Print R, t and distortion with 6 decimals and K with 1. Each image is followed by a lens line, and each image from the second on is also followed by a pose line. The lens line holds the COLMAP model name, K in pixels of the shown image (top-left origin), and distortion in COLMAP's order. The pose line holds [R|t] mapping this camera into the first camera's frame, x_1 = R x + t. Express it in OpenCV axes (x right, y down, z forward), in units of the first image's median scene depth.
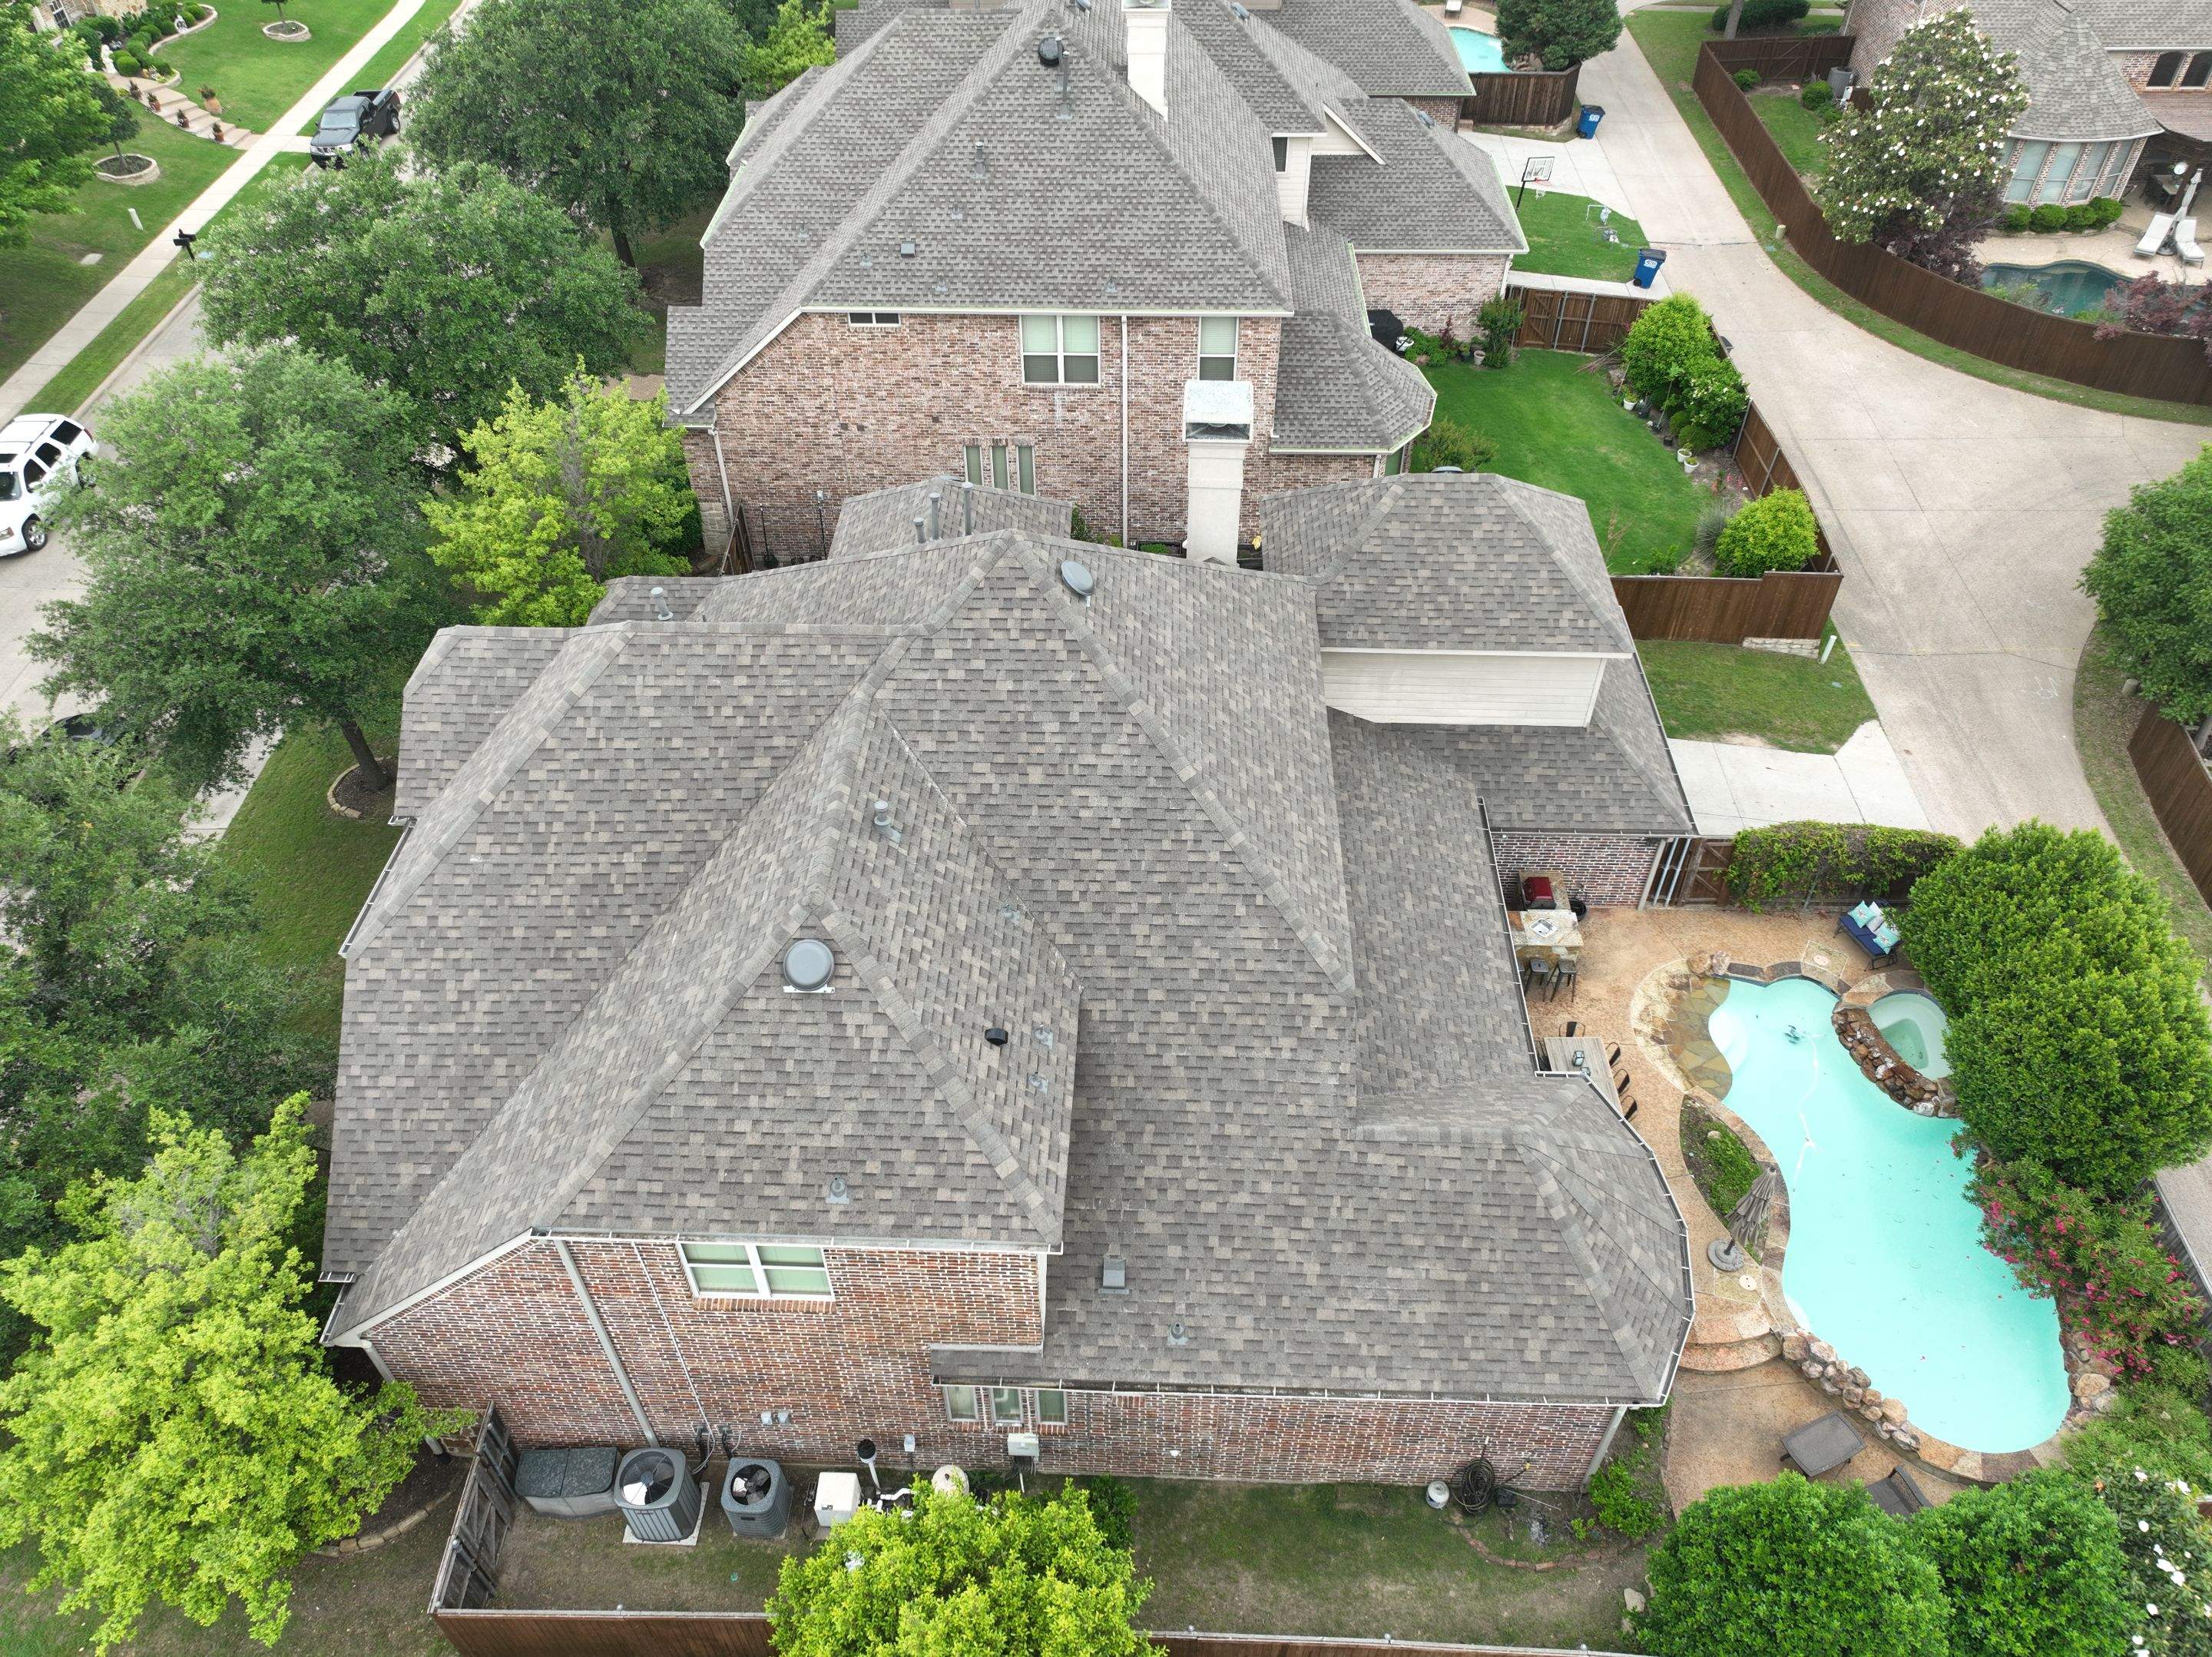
lens RADIAL K [[1544.4, 0, 1108.2], [0, 1544.4, 841.8], [0, 0, 1]] dist [0.012243, 0.007402]
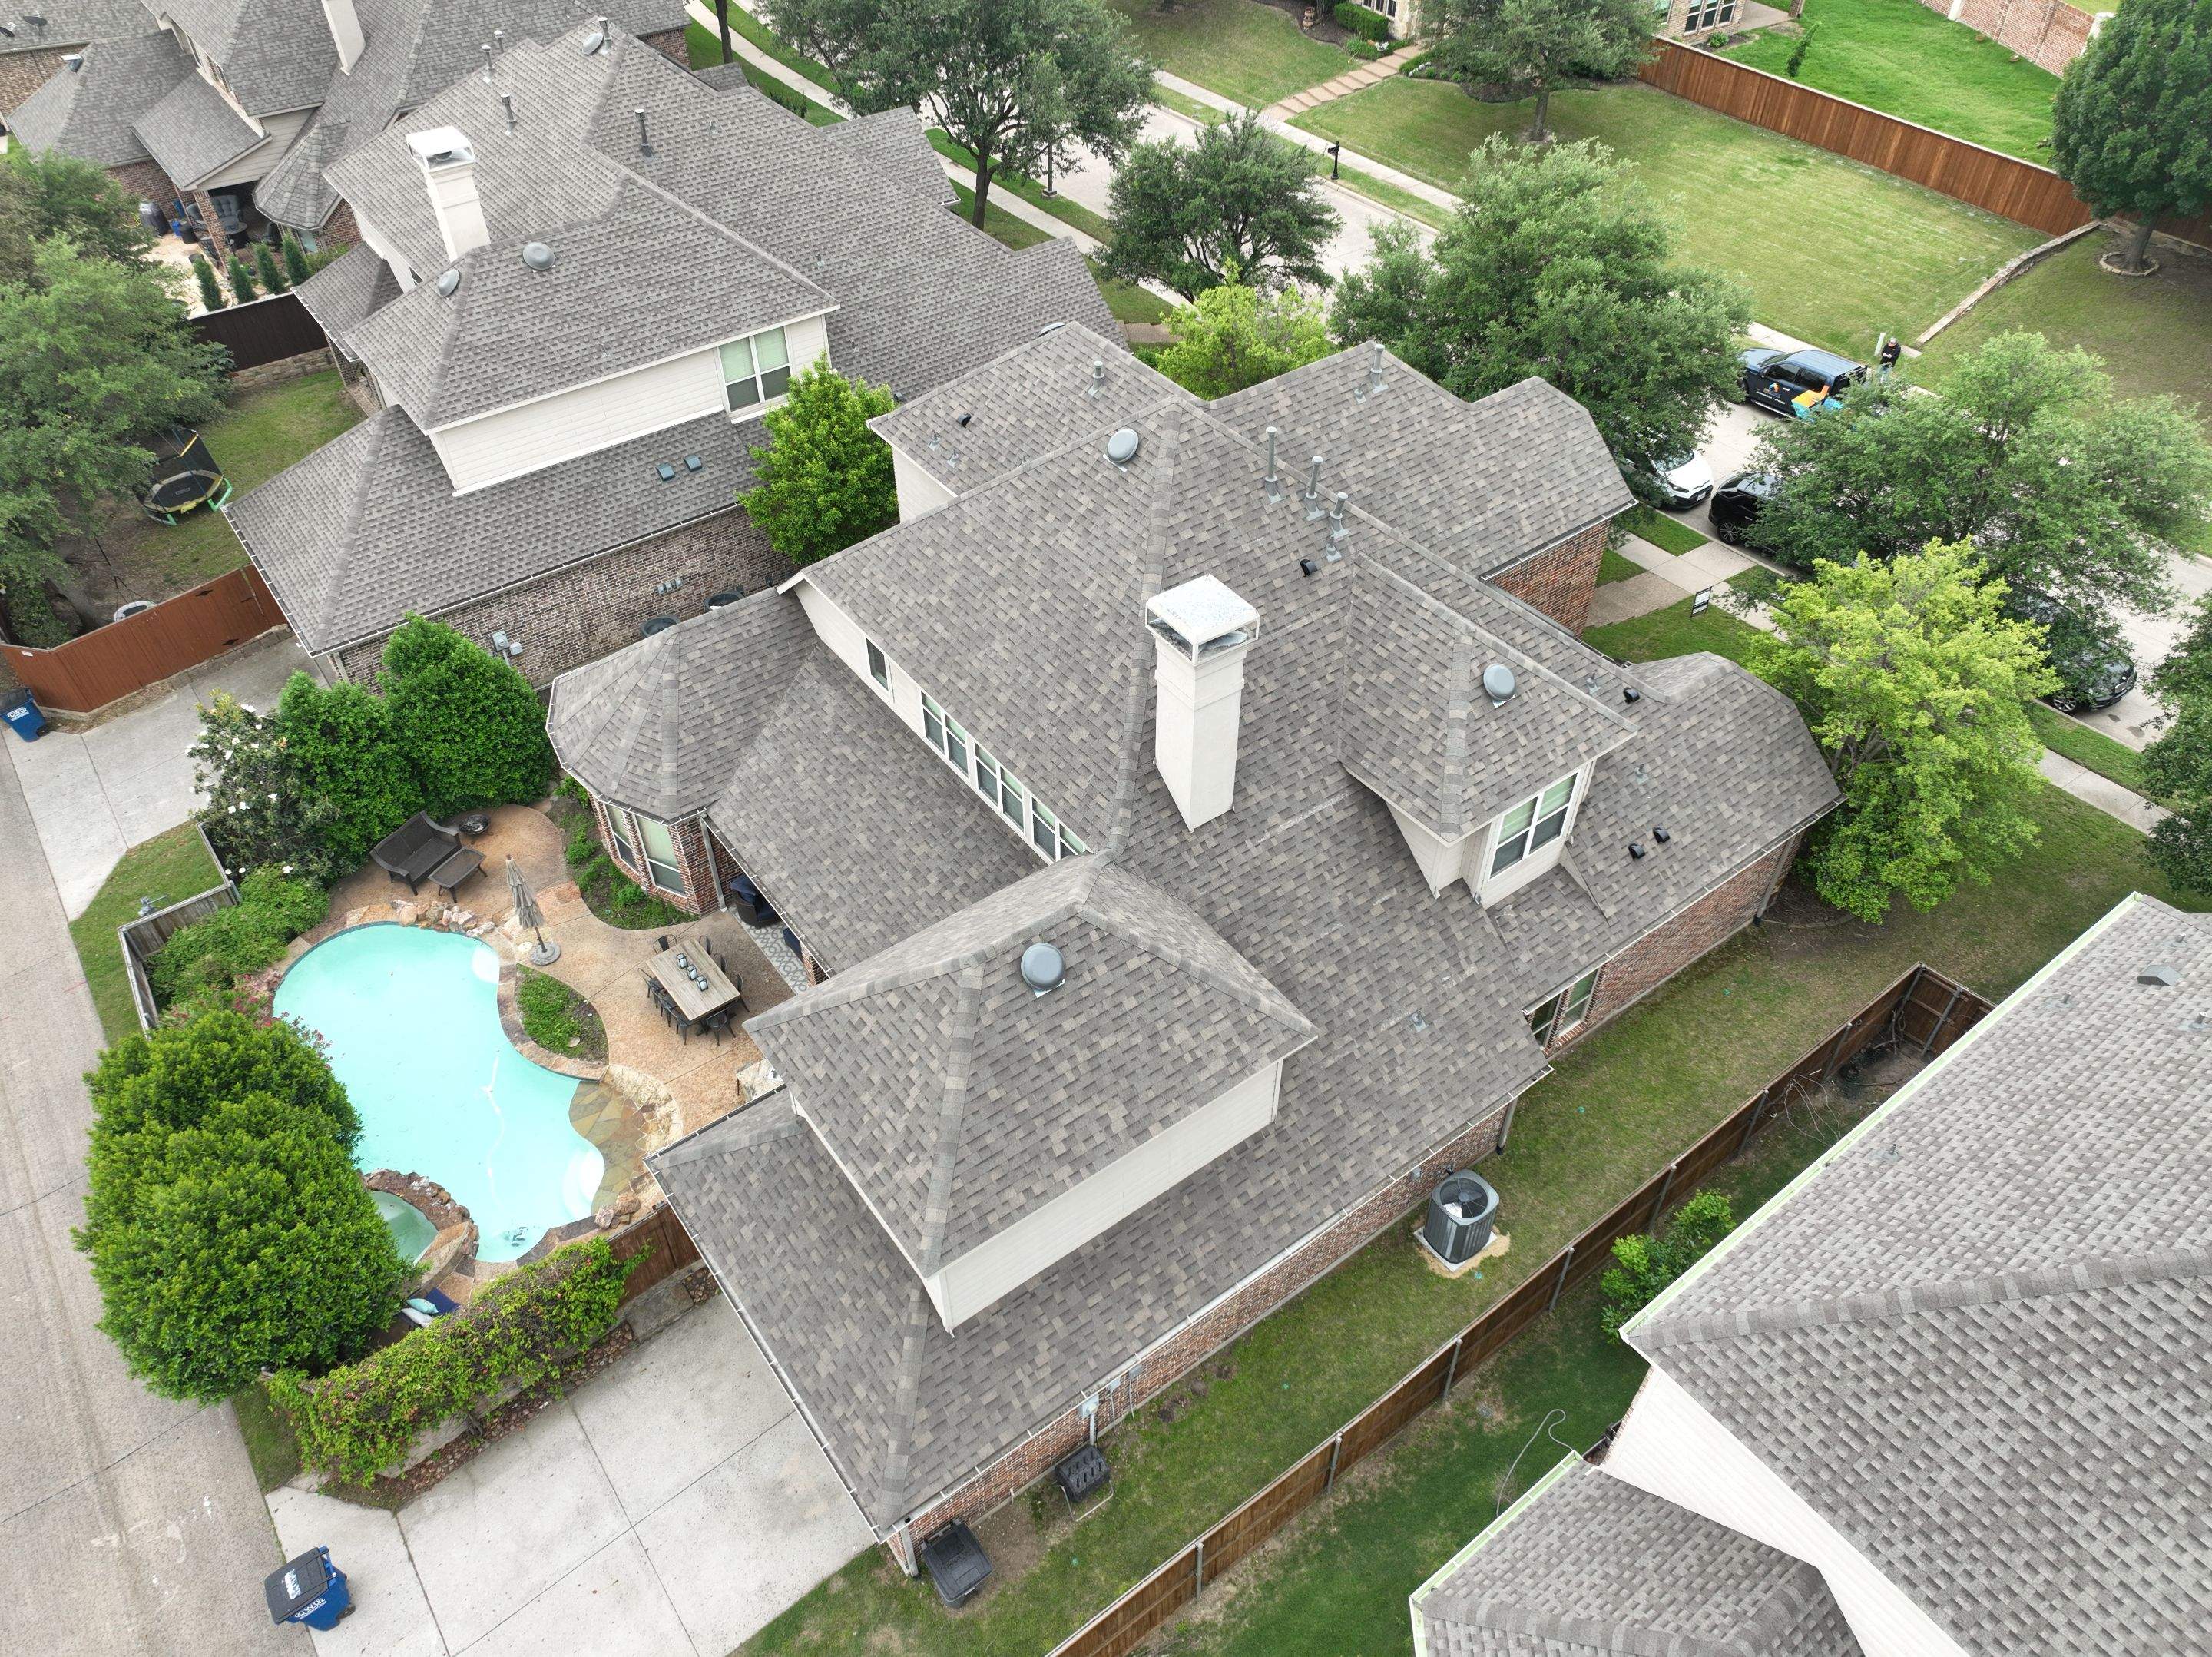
lens RADIAL K [[1544.4, 0, 1105.2], [0, 1544.4, 824.4], [0, 0, 1]] dist [0.012243, 0.007402]
pose [[-0.781540, 0.436461, -0.445755, 0.391194], [-0.433308, 0.134271, 0.891188, -0.719318], [0.448820, 0.889648, 0.084184, 0.712624]]
